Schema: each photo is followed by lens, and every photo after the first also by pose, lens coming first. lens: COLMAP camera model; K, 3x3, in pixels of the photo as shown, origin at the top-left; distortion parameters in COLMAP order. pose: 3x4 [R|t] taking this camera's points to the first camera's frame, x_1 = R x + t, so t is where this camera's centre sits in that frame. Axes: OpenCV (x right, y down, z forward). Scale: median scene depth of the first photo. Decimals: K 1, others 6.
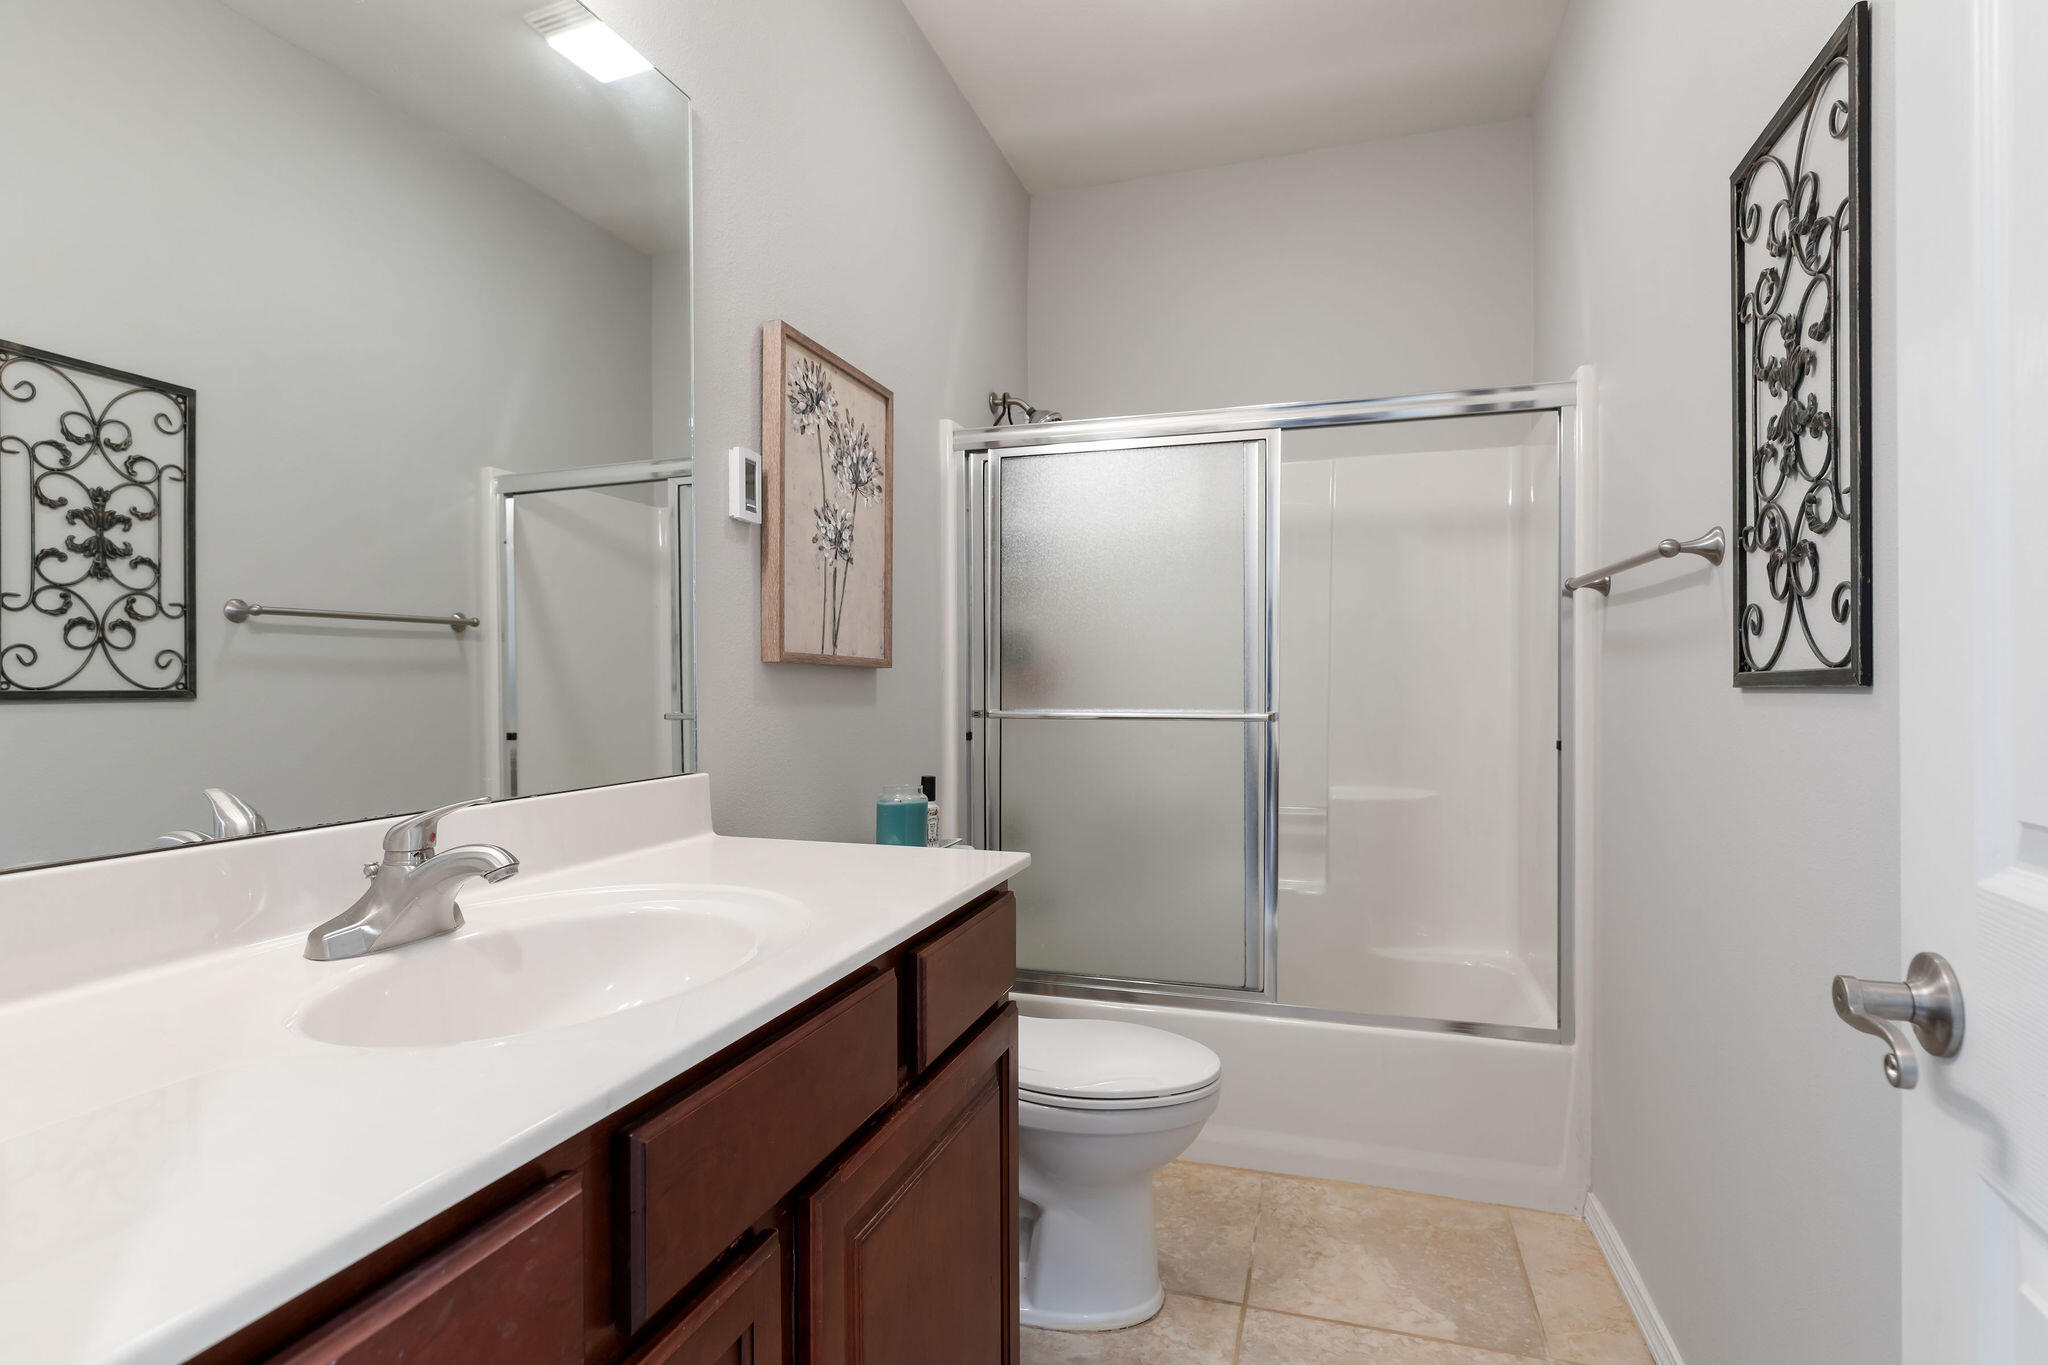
lens RADIAL K [[1027.7, 0, 1026.0], [0, 1027.7, 681.3], [0, 0, 1]] dist [-0.003510, 0.000881]
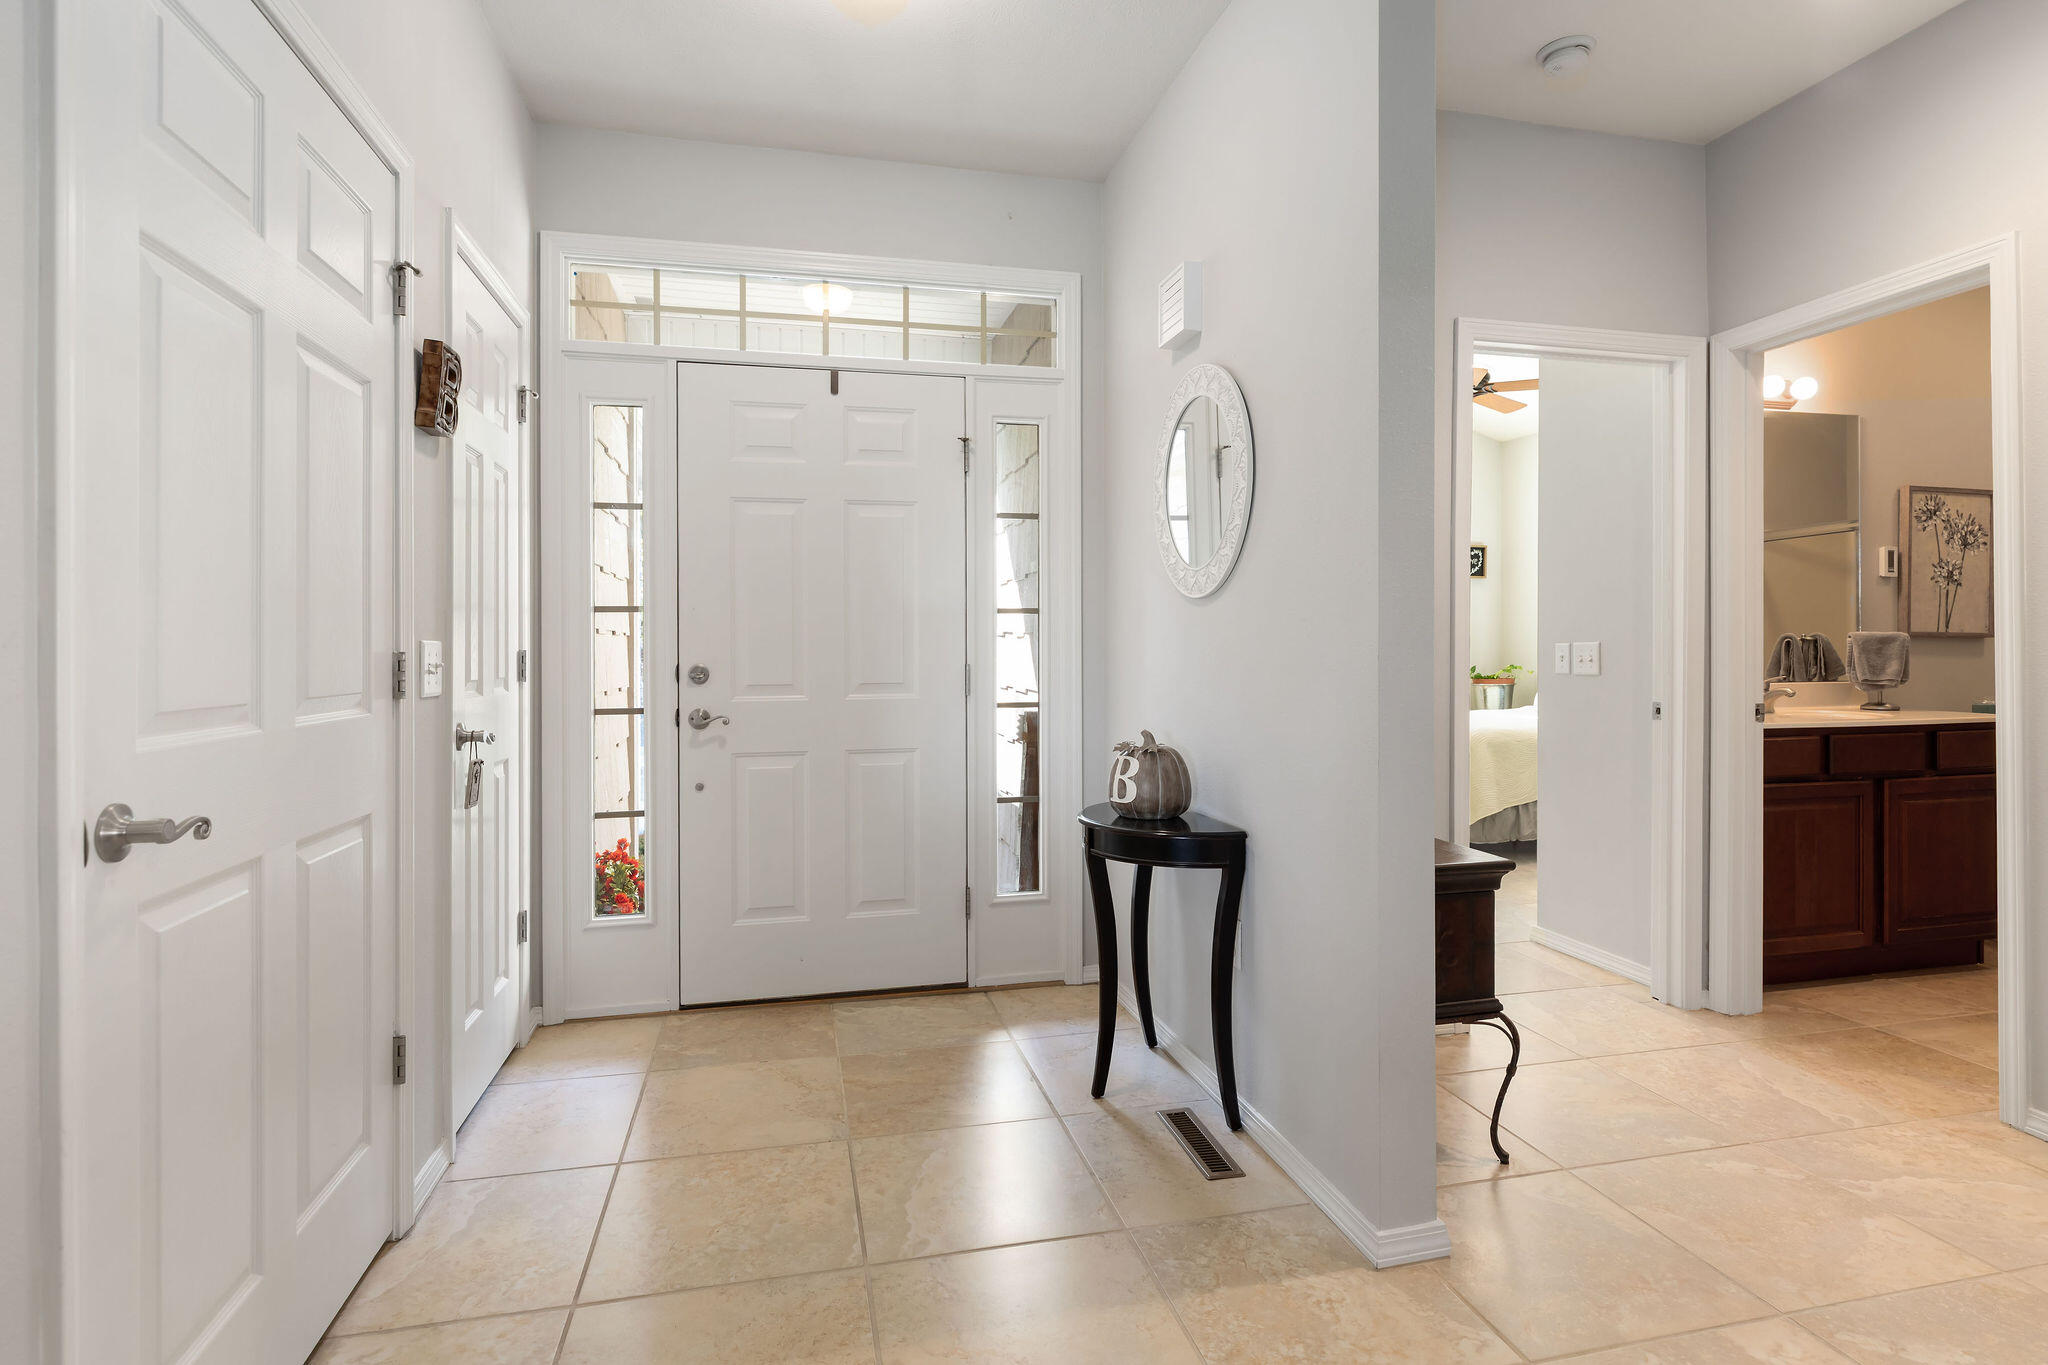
lens RADIAL K [[1027.7, 0, 1038.9], [0, 1027.7, 648.4], [0, 0, 1]] dist [-0.003510, 0.000881]
pose [[0.512229, 0.001067, -0.858849, 0.677430], [0.004091, 0.999985, 0.003682, -0.007035], [0.858839, -0.005399, 0.512216, -1.699221]]
